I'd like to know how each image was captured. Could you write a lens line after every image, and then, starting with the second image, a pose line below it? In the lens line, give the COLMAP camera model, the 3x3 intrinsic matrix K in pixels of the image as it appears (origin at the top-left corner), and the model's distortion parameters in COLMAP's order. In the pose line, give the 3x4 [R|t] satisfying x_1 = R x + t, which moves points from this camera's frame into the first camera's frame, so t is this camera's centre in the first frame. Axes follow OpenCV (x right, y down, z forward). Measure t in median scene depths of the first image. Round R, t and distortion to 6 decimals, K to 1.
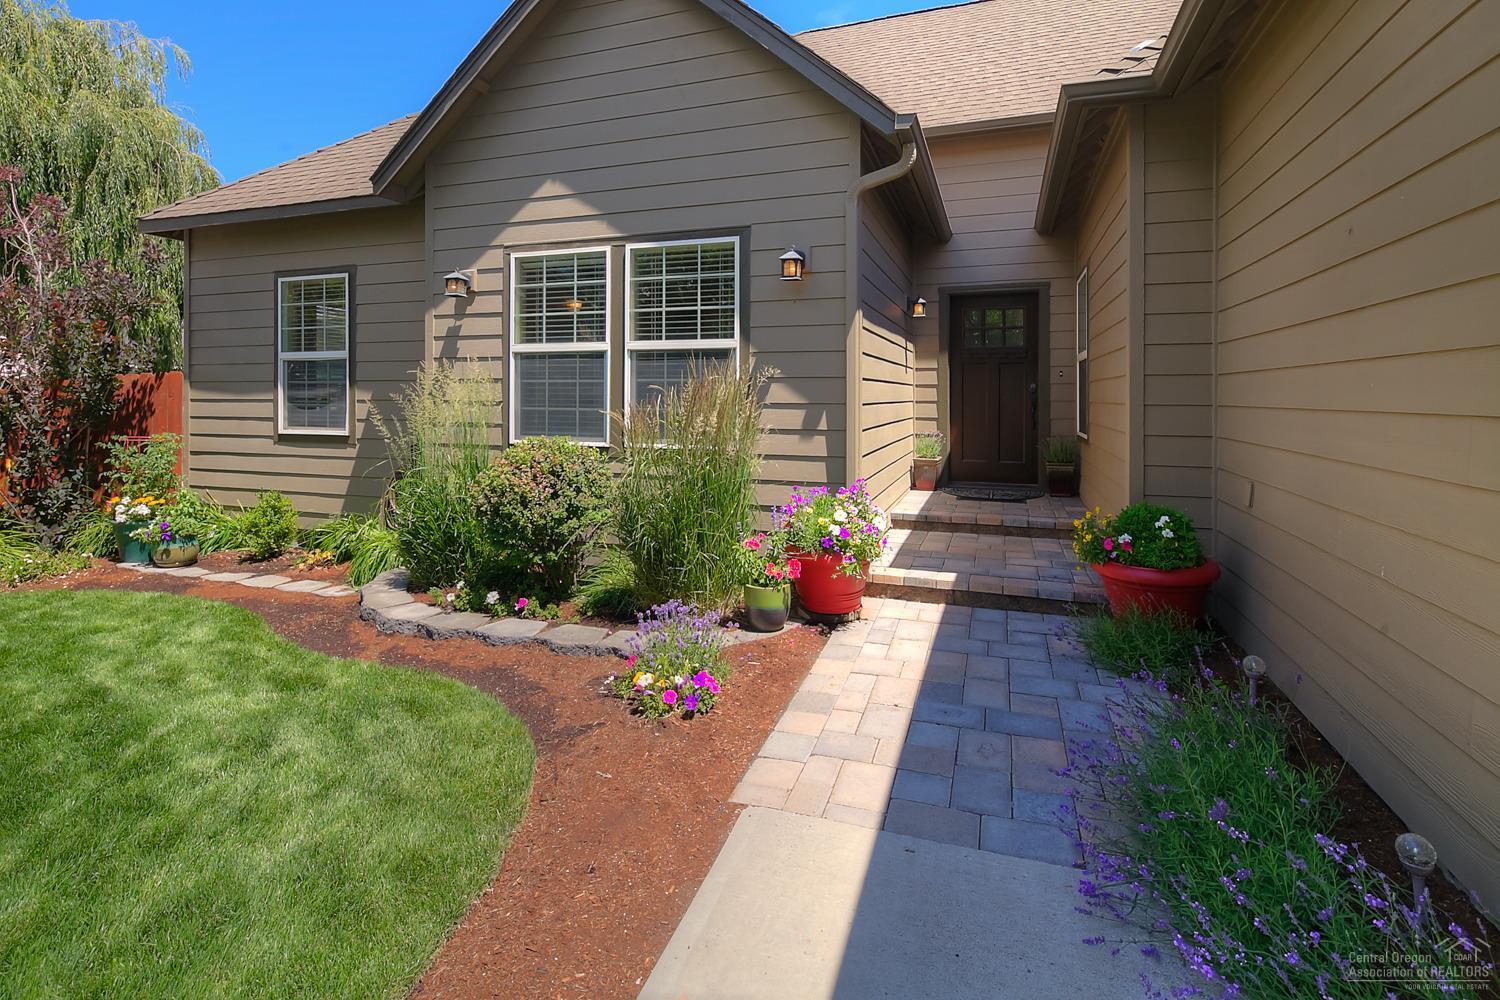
lens RADIAL K [[729.6, 0, 749.0], [0, 729.6, 392.4], [0, 0, 1]] dist [0.004646, 0.000163]
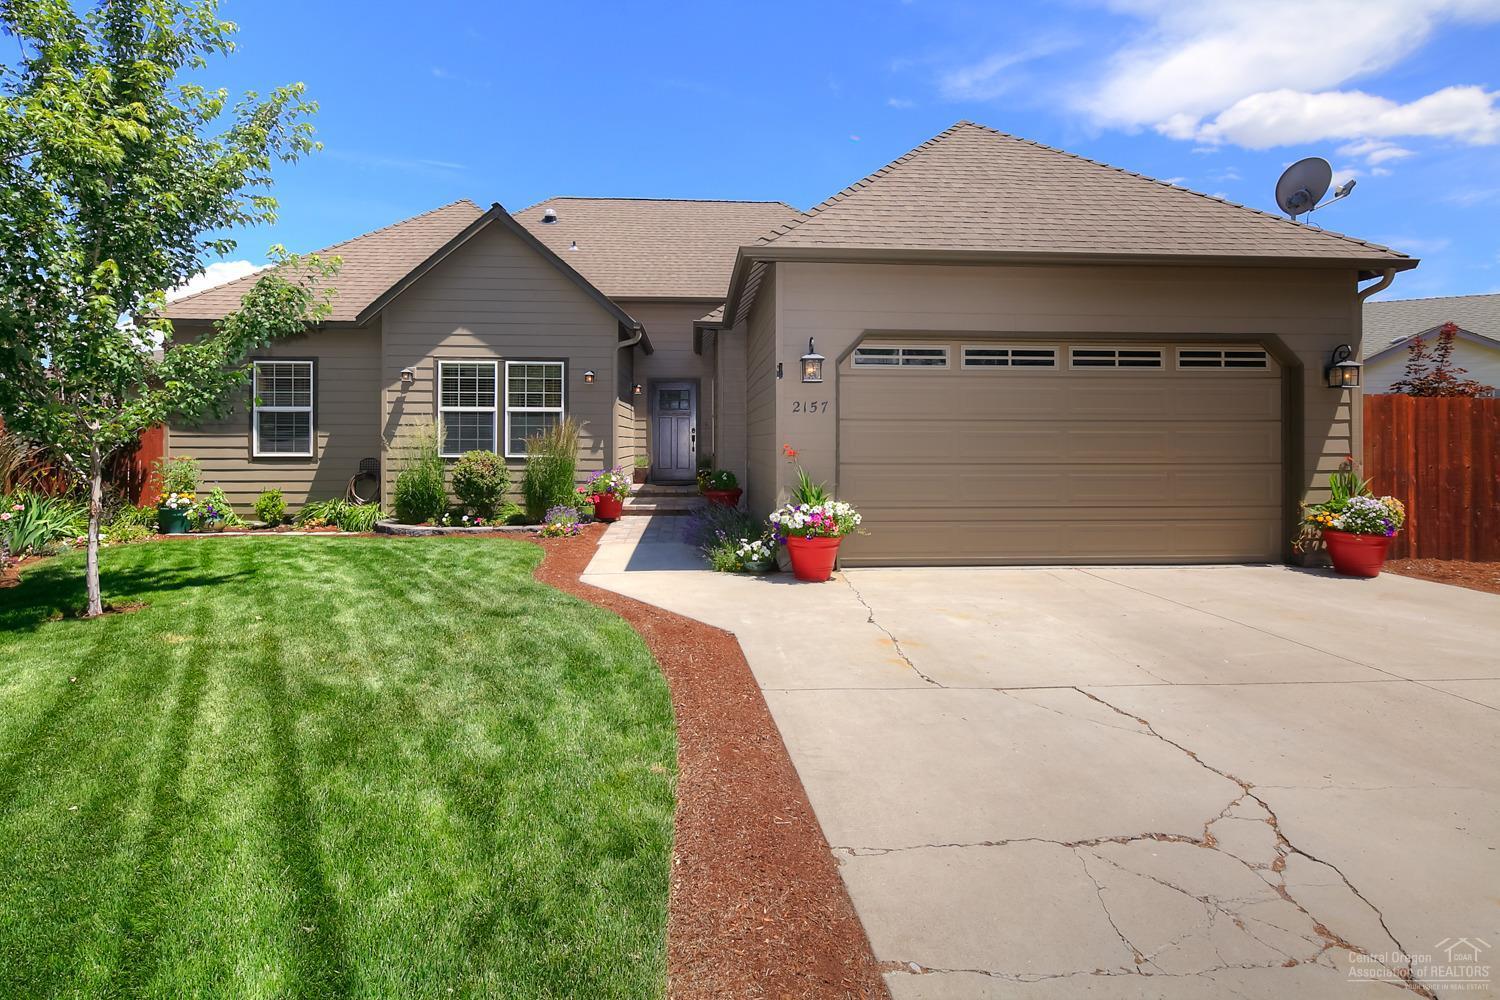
lens RADIAL K [[729.6, 0, 739.2], [0, 729.6, 436.1], [0, 0, 1]] dist [0.004646, 0.000163]
pose [[0.922410, 0.001591, 0.386208, -0.350671], [-0.001014, 0.999998, -0.001697, 0.016055], [-0.386210, 0.001173, 0.922410, -1.177328]]
